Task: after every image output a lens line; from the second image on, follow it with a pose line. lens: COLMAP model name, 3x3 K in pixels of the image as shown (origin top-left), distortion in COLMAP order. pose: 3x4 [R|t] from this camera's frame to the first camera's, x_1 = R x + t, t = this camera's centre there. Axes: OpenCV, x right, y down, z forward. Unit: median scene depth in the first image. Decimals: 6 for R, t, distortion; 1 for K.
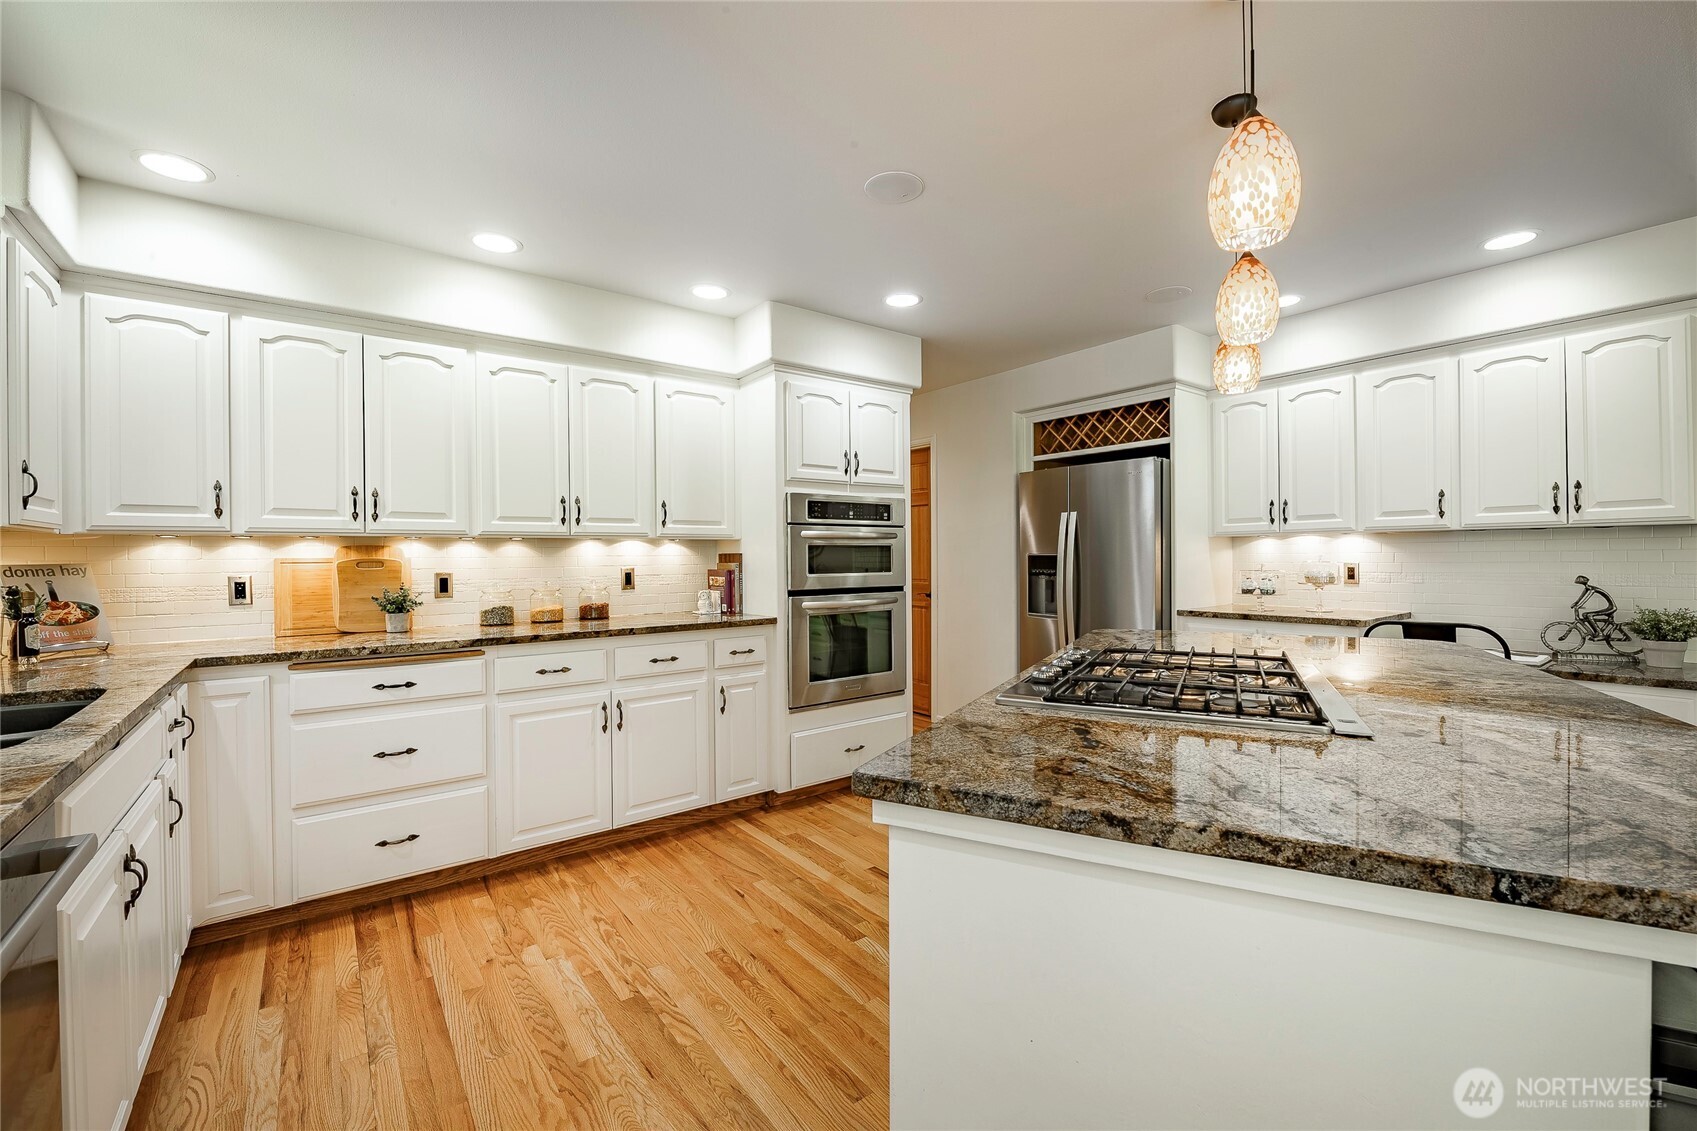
lens RADIAL K [[713.6, 0, 852.8], [0, 713.6, 560.1], [0, 0, 1]] dist [-0.010505, -0.000770]
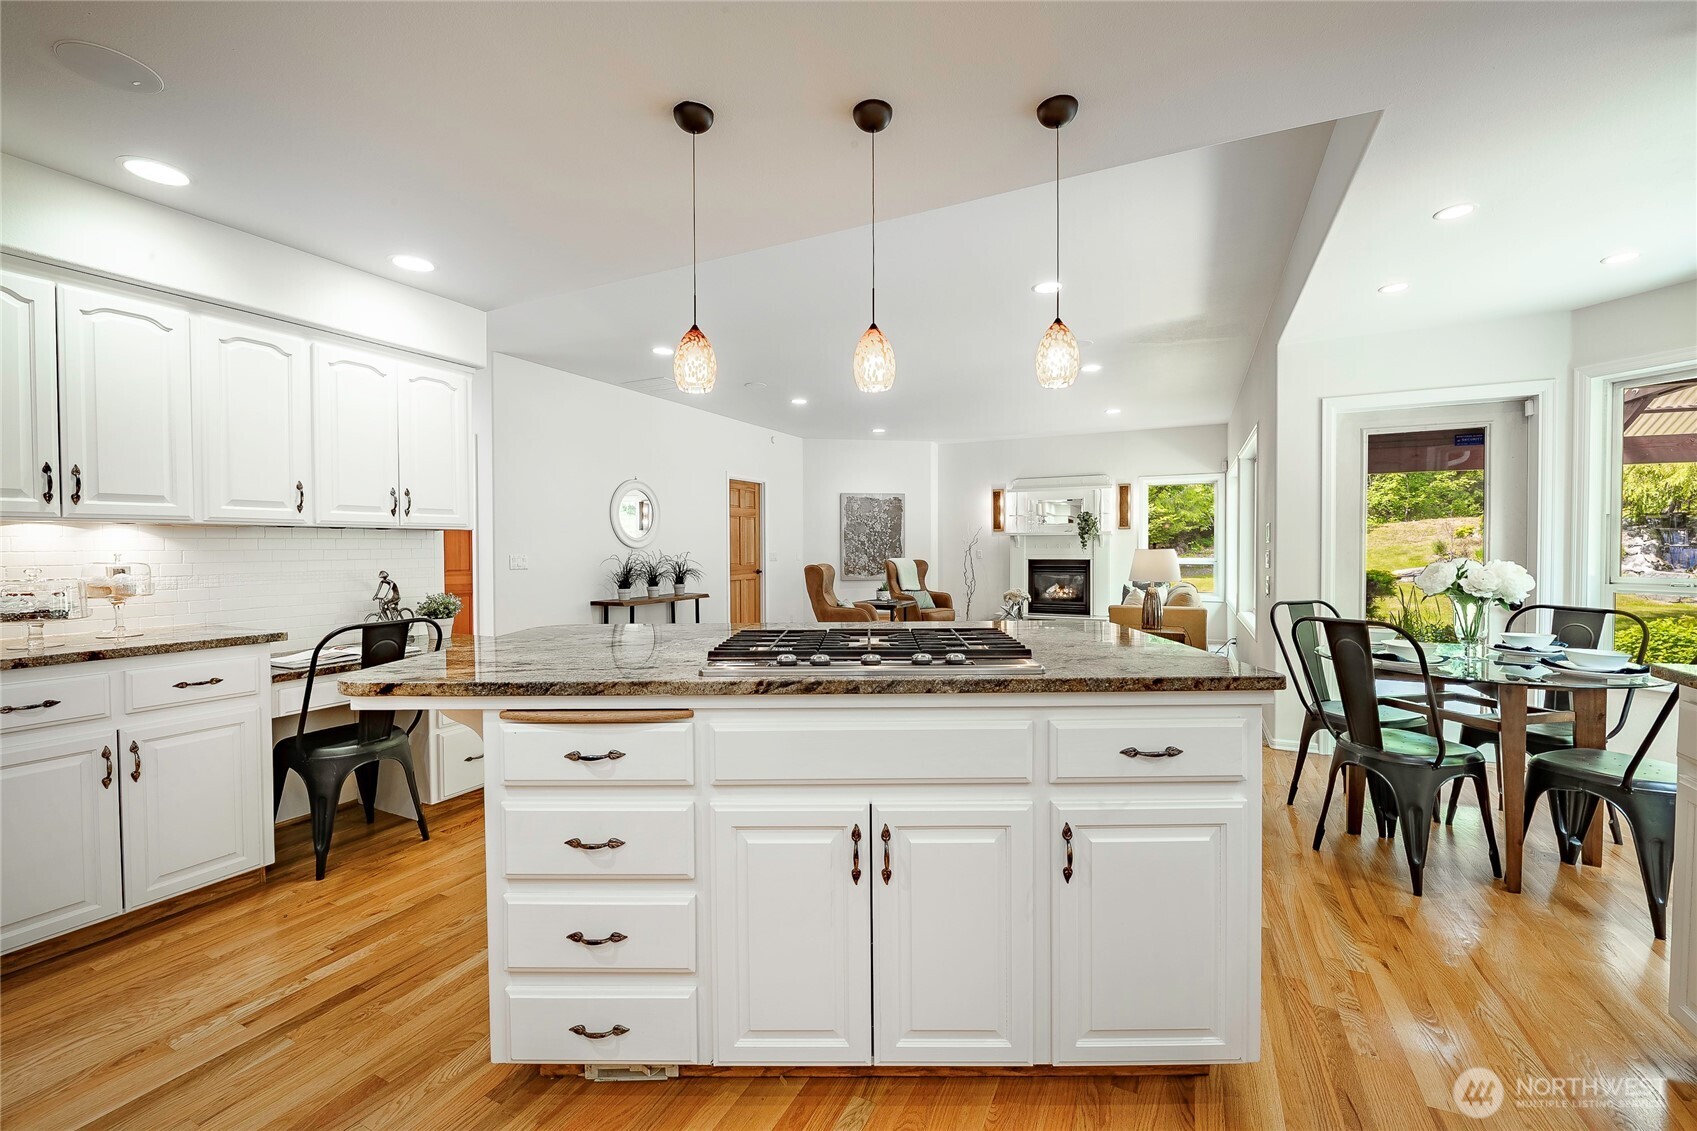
lens RADIAL K [[713.6, 0, 852.8], [0, 713.6, 560.1], [0, 0, 1]] dist [-0.010505, -0.000770]
pose [[0.885639, -0.008404, 0.464299, -0.394913], [0.002144, 0.999900, 0.014007, 0.003063], [-0.464370, -0.011410, 0.885568, -0.299031]]
